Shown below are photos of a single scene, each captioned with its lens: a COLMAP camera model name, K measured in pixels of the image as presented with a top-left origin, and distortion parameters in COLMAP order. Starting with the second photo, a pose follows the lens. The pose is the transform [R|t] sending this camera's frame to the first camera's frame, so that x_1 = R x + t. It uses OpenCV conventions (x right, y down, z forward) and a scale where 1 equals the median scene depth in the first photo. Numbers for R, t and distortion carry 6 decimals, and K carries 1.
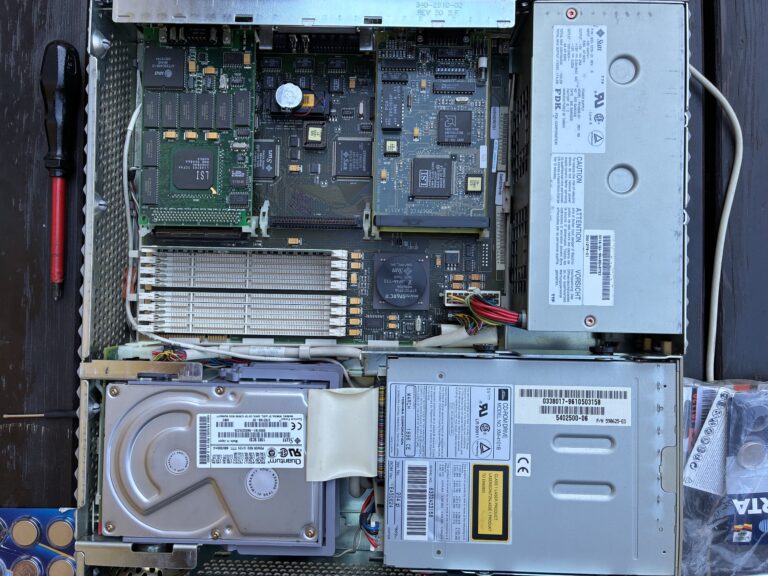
lens RADIAL K [[607.4, 0, 384.7], [0, 607.4, 288.3], [0, 0, 1]] dist [0.001464, -0.018527]
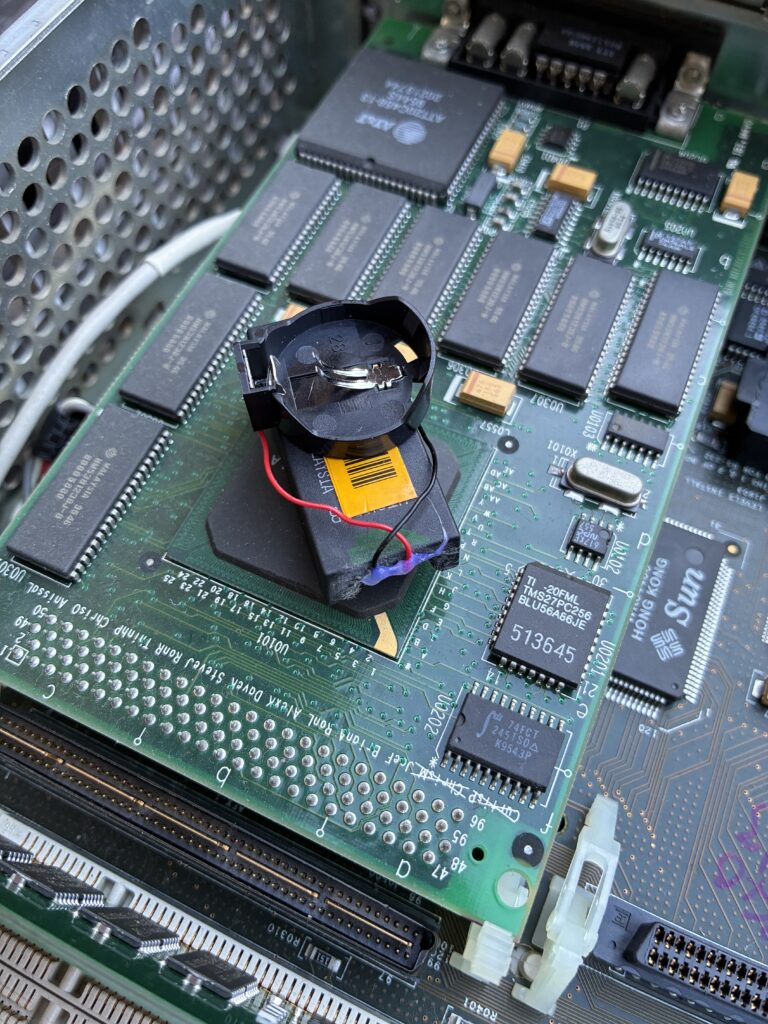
lens RADIAL K [[809.8, 0, 384.9], [0, 809.8, 510.5], [0, 0, 1]] dist [0.001464, -0.018527]
pose [[0.915447, 0.356880, -0.185994, -0.249309], [-0.402165, 0.828315, -0.390073, -0.097904], [0.014852, 0.431892, 0.901803, 0.767393]]
